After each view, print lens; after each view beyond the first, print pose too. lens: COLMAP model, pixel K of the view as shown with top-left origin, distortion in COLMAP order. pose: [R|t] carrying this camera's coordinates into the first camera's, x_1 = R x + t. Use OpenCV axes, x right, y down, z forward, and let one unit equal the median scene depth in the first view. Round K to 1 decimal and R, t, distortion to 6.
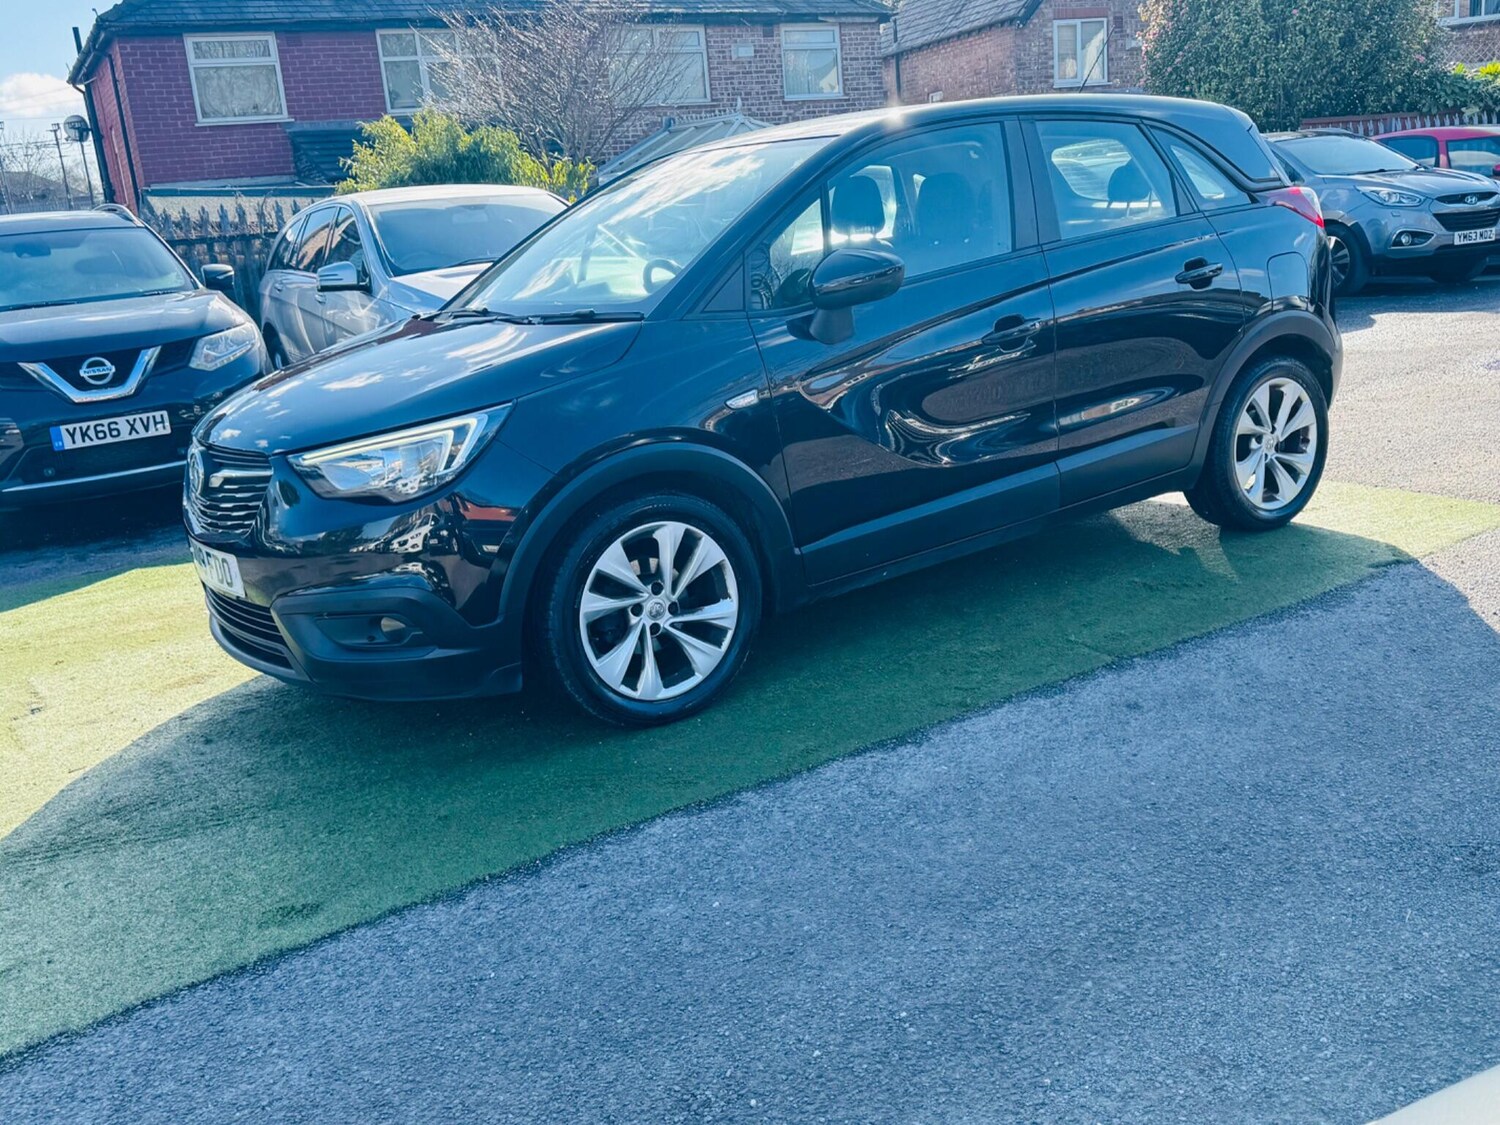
lens RADIAL K [[1361.0, 0, 763.8], [0, 1361.0, 580.1], [0, 0, 1]] dist [0.025252, 0.000000]
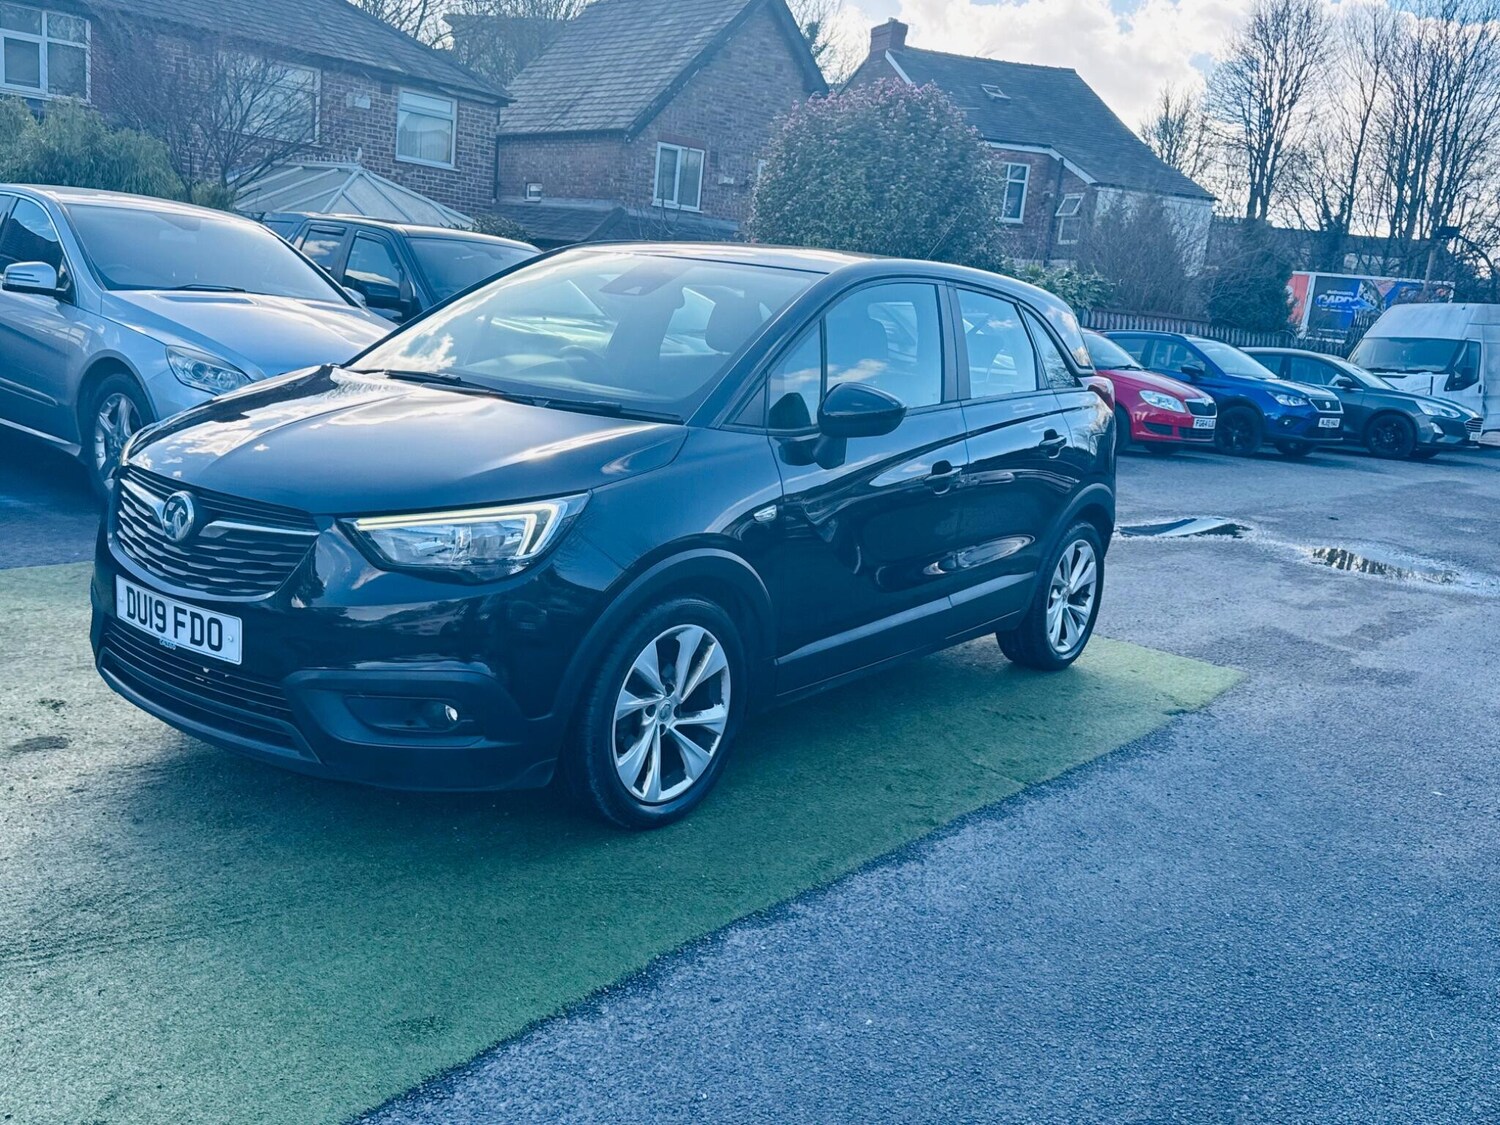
lens RADIAL K [[1361.0, 0, 745.0], [0, 1361.0, 581.5], [0, 0, 1]] dist [0.025252, 0.000000]
pose [[0.933440, 0.110172, 0.341396, -0.327425], [-0.090036, 0.993161, -0.074329, -0.003429], [-0.347250, 0.038644, 0.936976, 0.037029]]
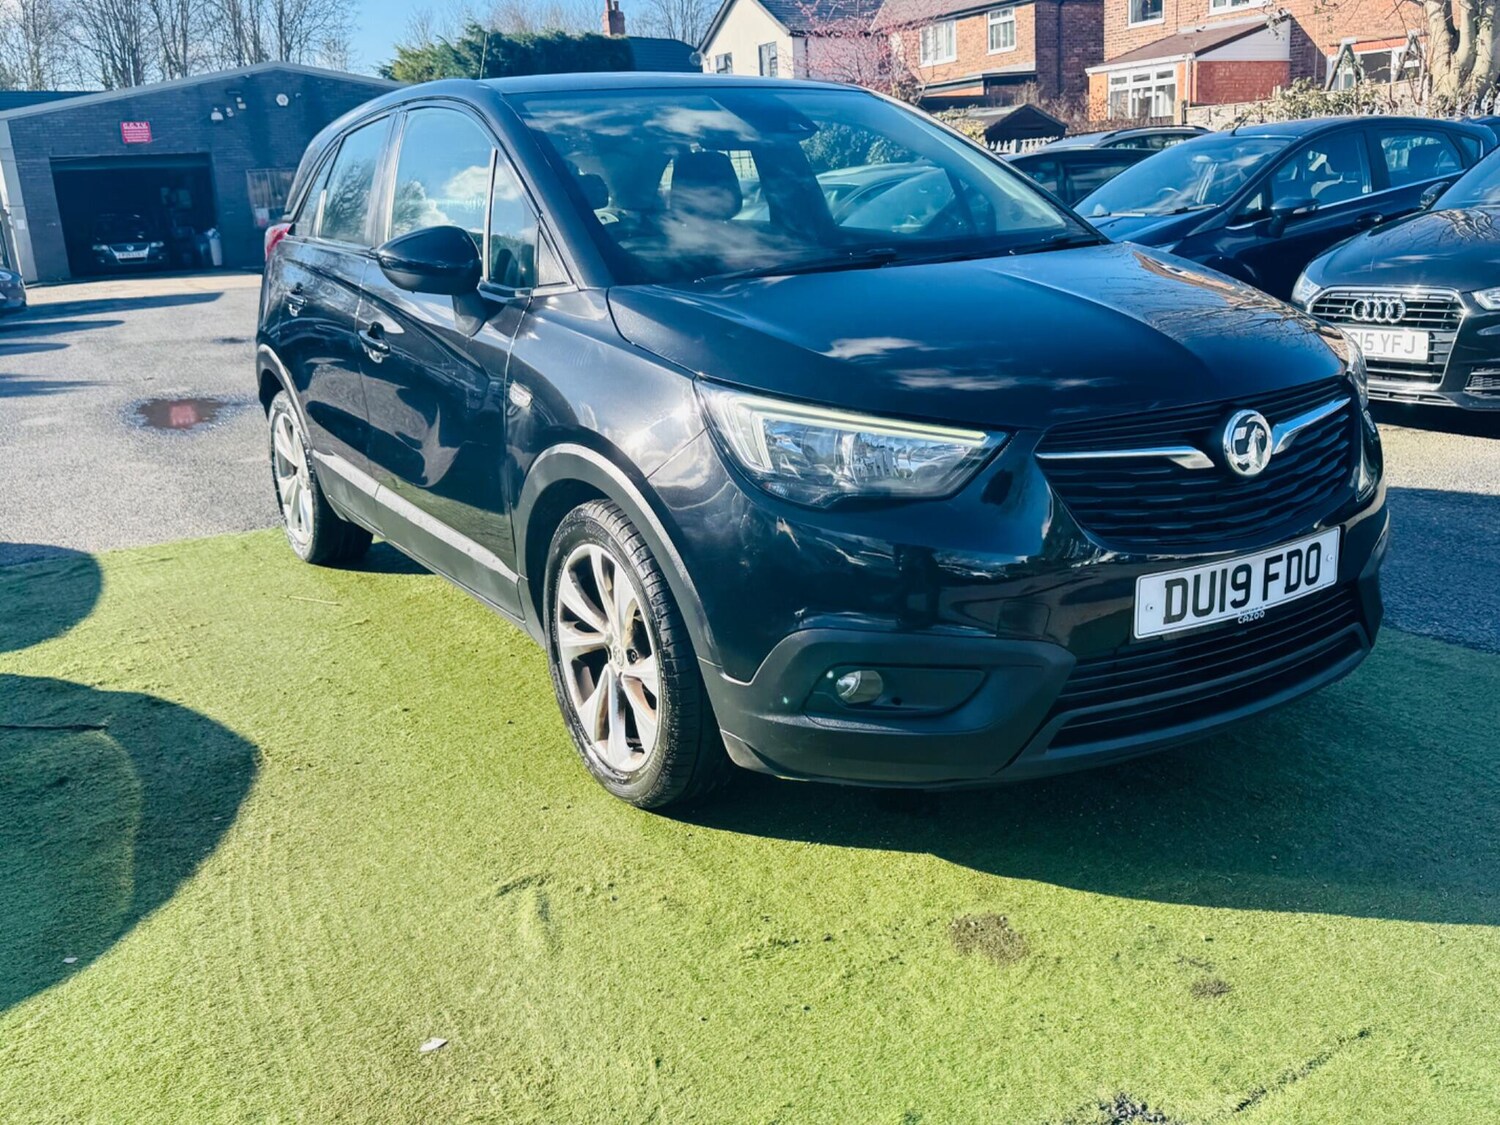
lens RADIAL K [[1355.0, 0, 732.2], [0, 1355.0, 542.8], [0, 0, 1]] dist [0.055325, -0.079185]
pose [[0.088648, -0.163855, 0.982493, -0.965766], [0.306706, 0.942942, 0.129585, -0.173017], [-0.947667, 0.289850, 0.133845, 1.027897]]
